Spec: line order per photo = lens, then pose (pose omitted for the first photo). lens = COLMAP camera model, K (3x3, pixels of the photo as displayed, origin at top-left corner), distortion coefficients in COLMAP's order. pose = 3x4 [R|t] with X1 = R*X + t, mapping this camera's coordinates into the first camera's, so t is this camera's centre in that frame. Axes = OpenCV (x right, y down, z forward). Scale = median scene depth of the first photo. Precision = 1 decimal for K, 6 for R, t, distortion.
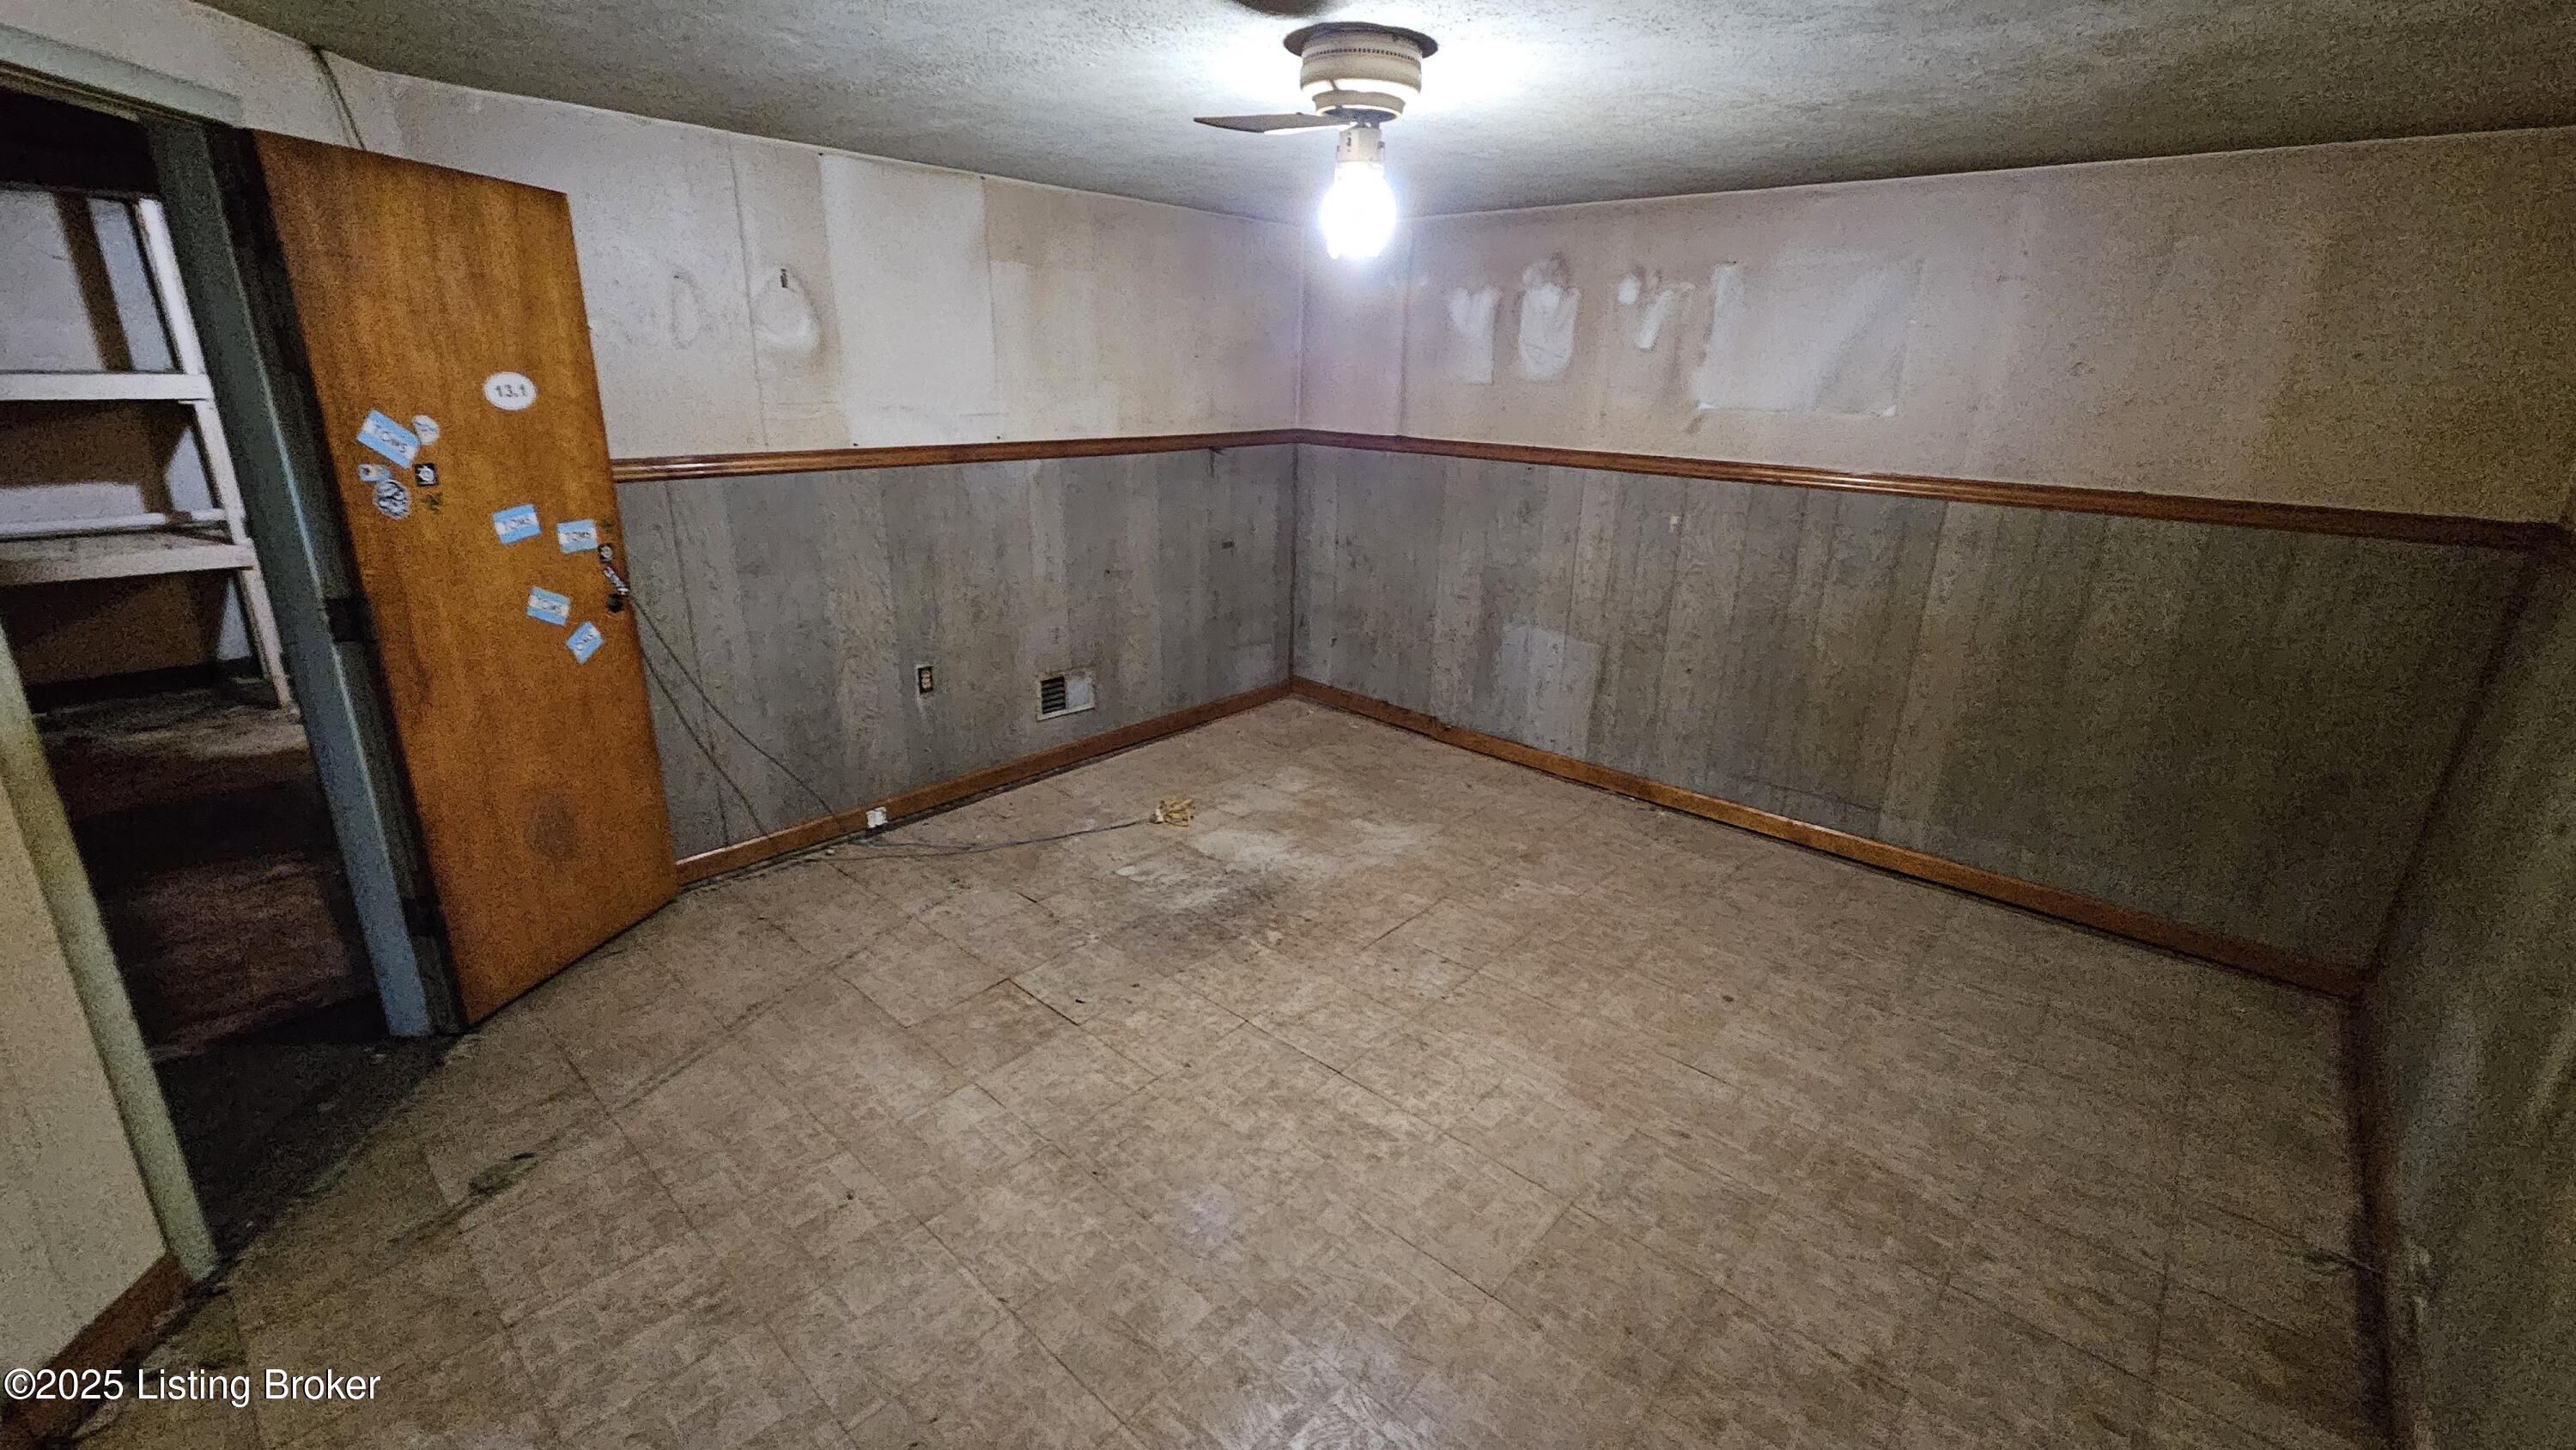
lens RADIAL K [[1057.2, 0, 1292.8], [0, 1057.2, 715.9], [0, 0, 1]] dist [0.002935, 0.000426]
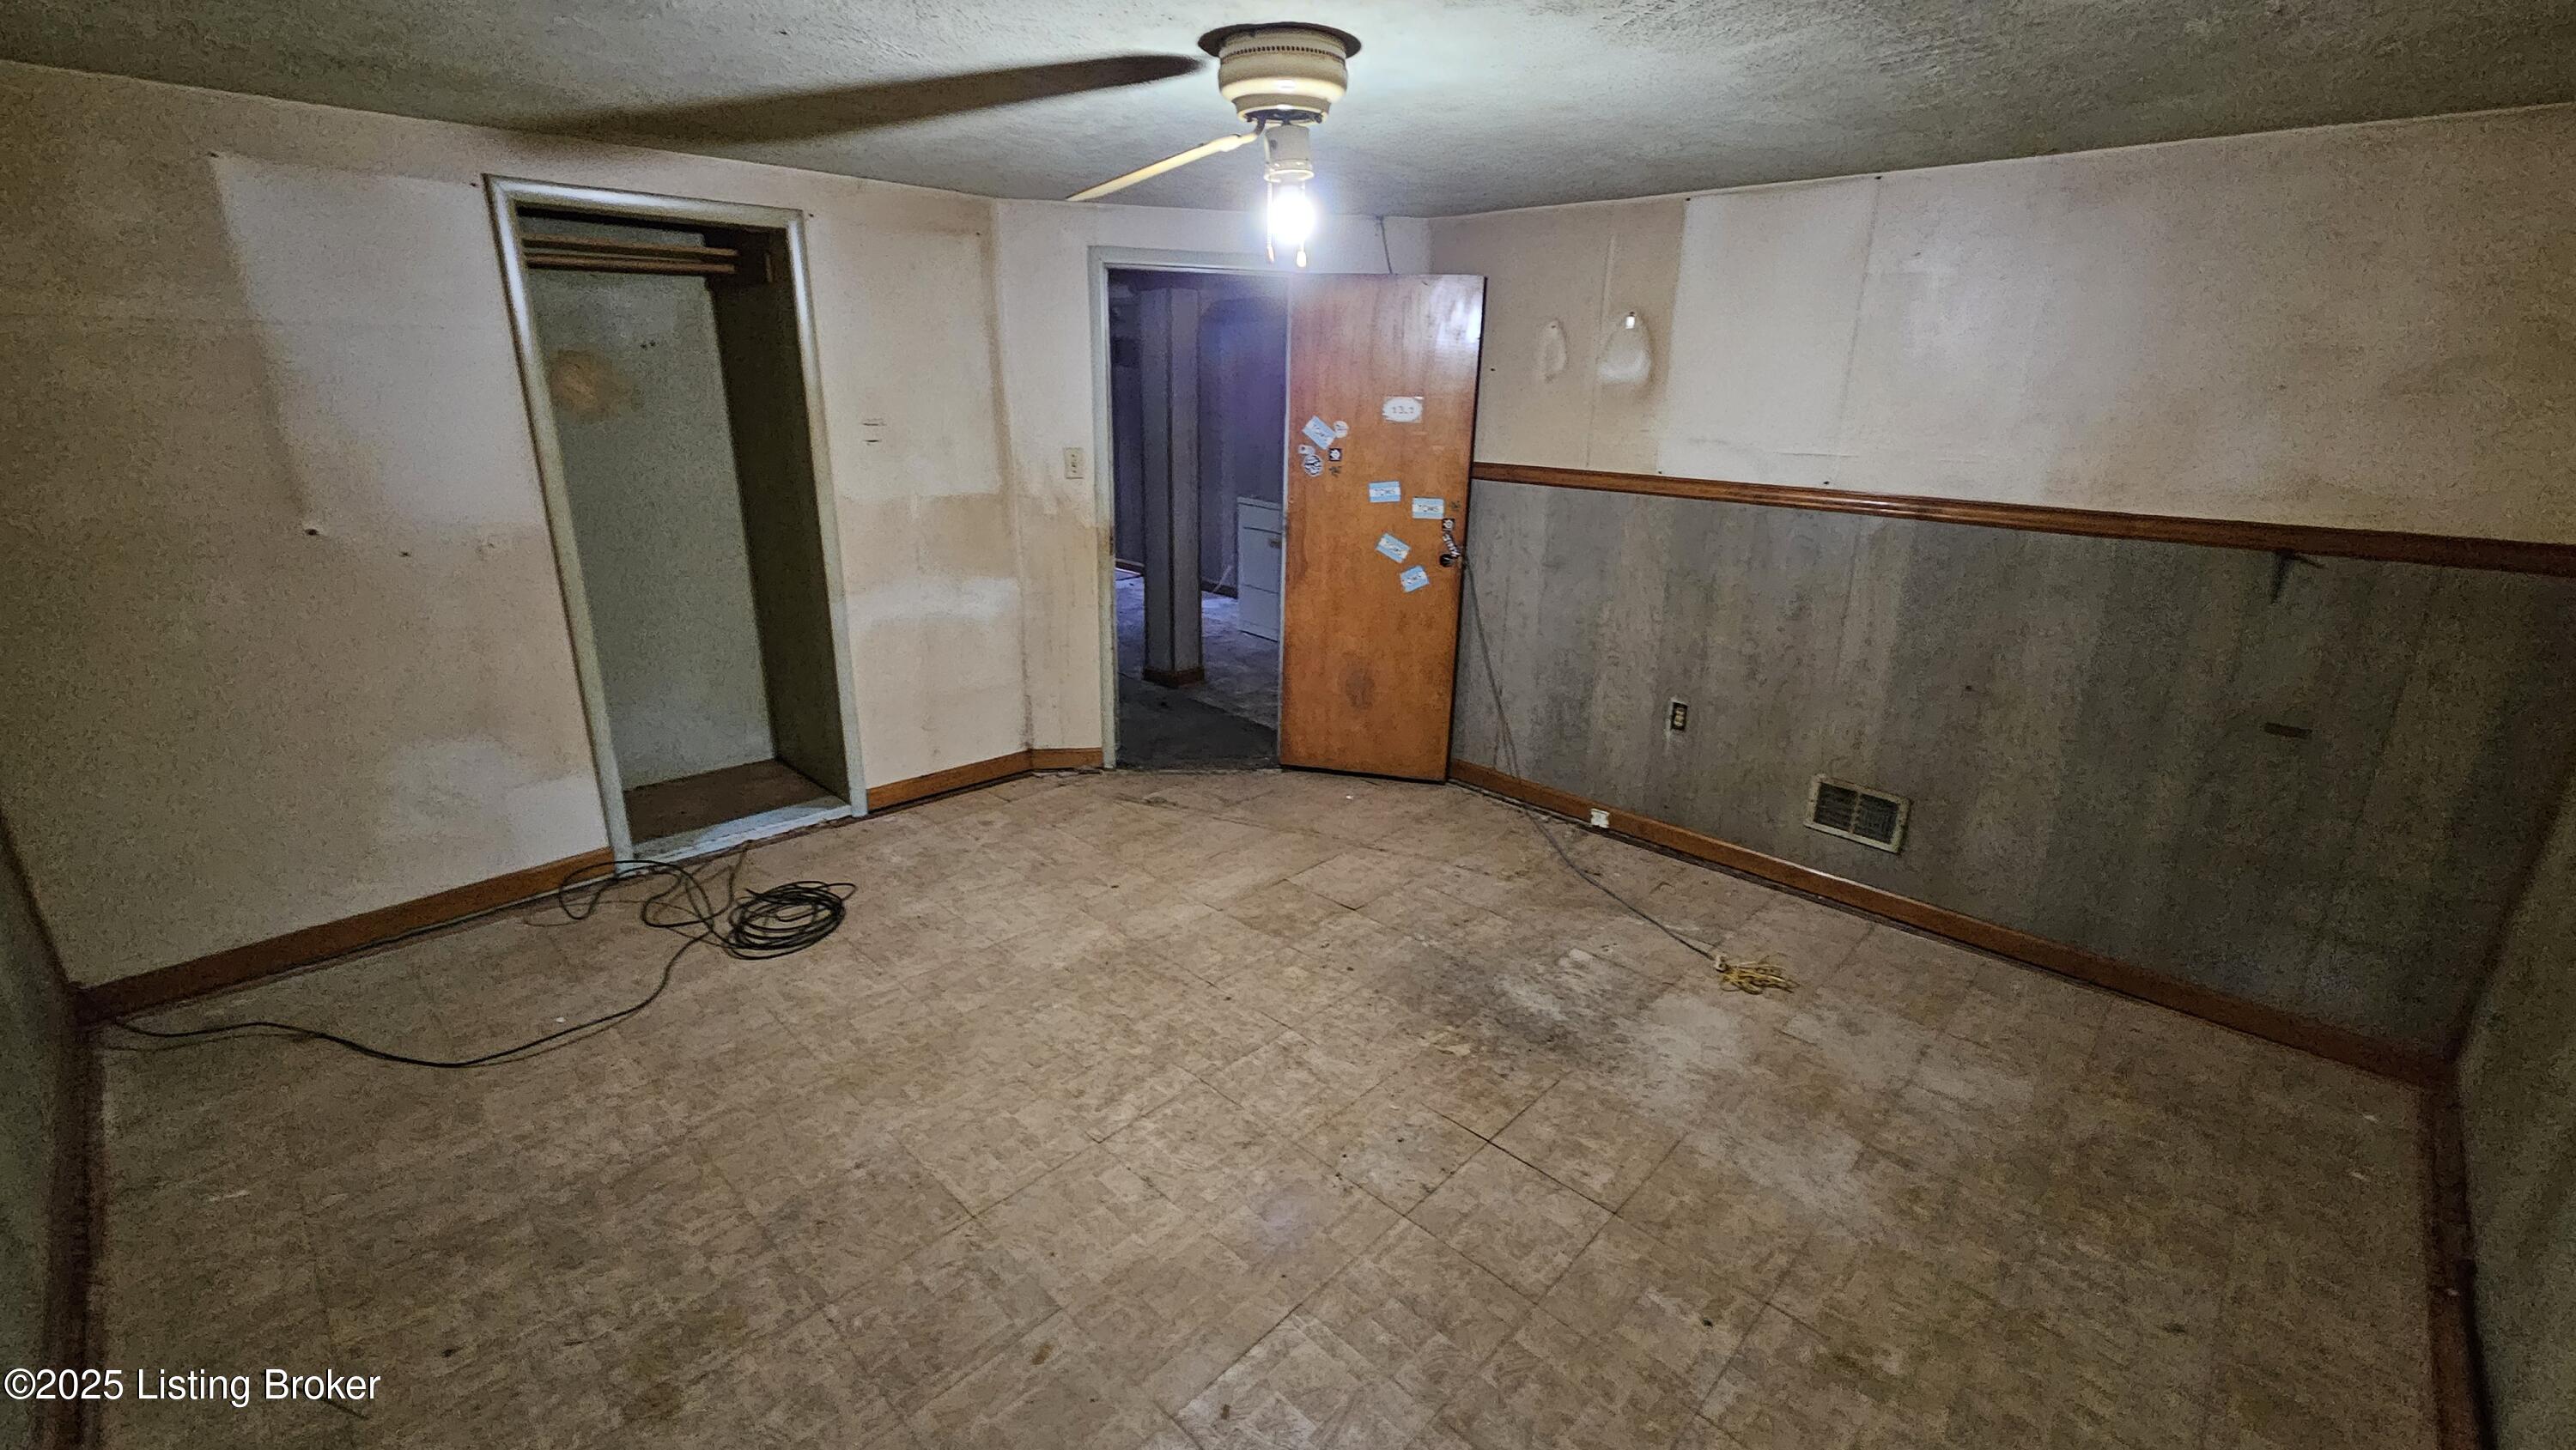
lens RADIAL K [[1057.2, 0, 1292.8], [0, 1057.2, 715.9], [0, 0, 1]] dist [0.002935, 0.000426]
pose [[-0.032115, 0.283275, -0.958501, 0.684185], [-0.335274, 0.900377, 0.277331, -0.212304], [0.941573, 0.330267, 0.066059, 0.682572]]
